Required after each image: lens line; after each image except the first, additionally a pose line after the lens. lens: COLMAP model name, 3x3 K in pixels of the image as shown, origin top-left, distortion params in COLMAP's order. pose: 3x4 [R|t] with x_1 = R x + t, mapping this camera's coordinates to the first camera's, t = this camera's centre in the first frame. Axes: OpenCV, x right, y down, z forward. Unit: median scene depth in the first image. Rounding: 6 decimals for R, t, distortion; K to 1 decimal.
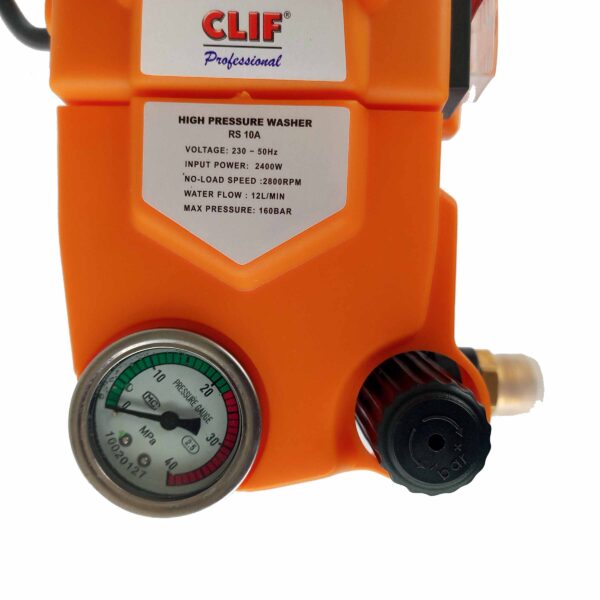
lens RADIAL K [[615.2, 0, 300.0], [0, 615.2, 300.0], [0, 0, 1]] dist [-0.025490, -0.003537]
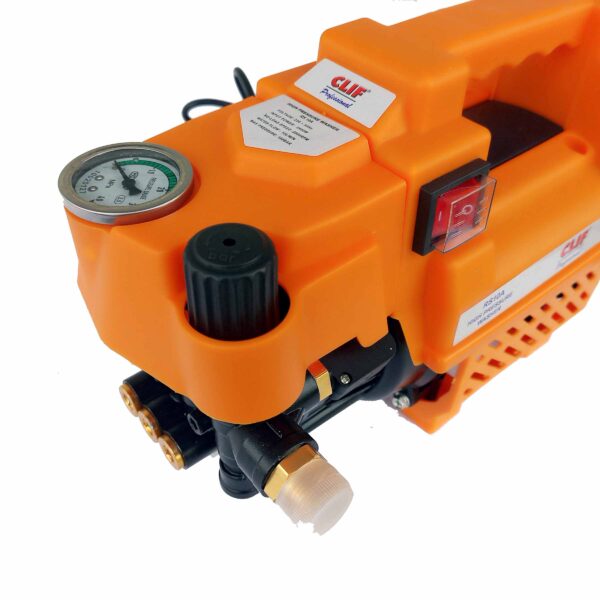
lens RADIAL K [[603.8, 0, 300.0], [0, 603.8, 300.0], [0, 0, 1]] dist [0.018259, -0.003558]
pose [[0.664723, 0.543812, -0.512262, 1.029538], [-0.743097, 0.410466, -0.528512, 0.838084], [-0.077144, 0.731974, 0.676951, 0.224915]]
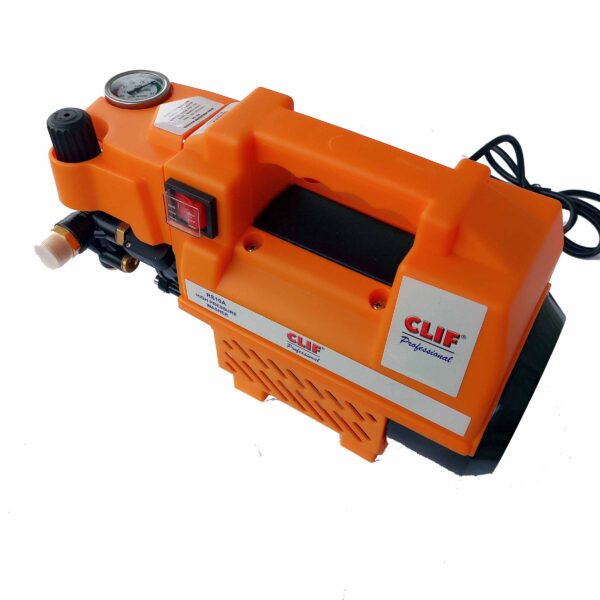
lens RADIAL K [[603.8, 0, 300.0], [0, 603.8, 300.0], [0, 0, 1]] dist [0.018259, -0.003558]
pose [[-0.490862, 0.668585, -0.558614, 1.842559], [-0.869934, -0.411177, 0.272302, -1.827785], [-0.047632, 0.619620, 0.783456, -0.733044]]
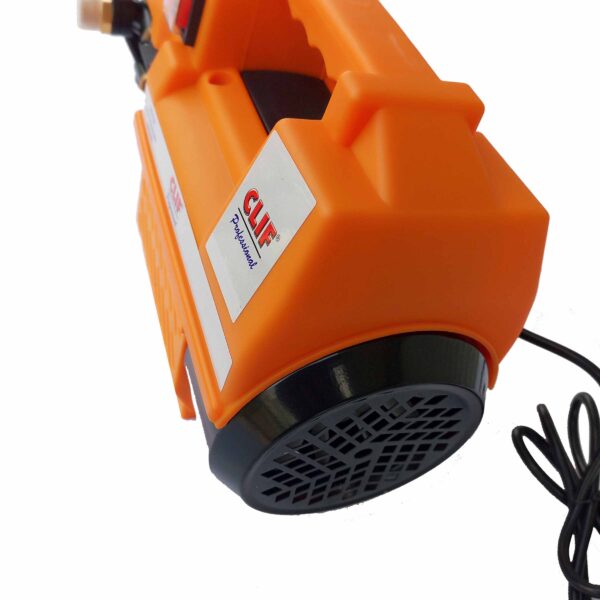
lens RADIAL K [[603.8, 0, 300.0], [0, 603.8, 300.0], [0, 0, 1]] dist [0.018259, -0.003558]
pose [[-0.905124, 0.090289, -0.415449, 0.982046], [-0.325297, -0.776252, 0.540013, -2.778373], [-0.273736, 0.623923, 0.731976, 0.041323]]
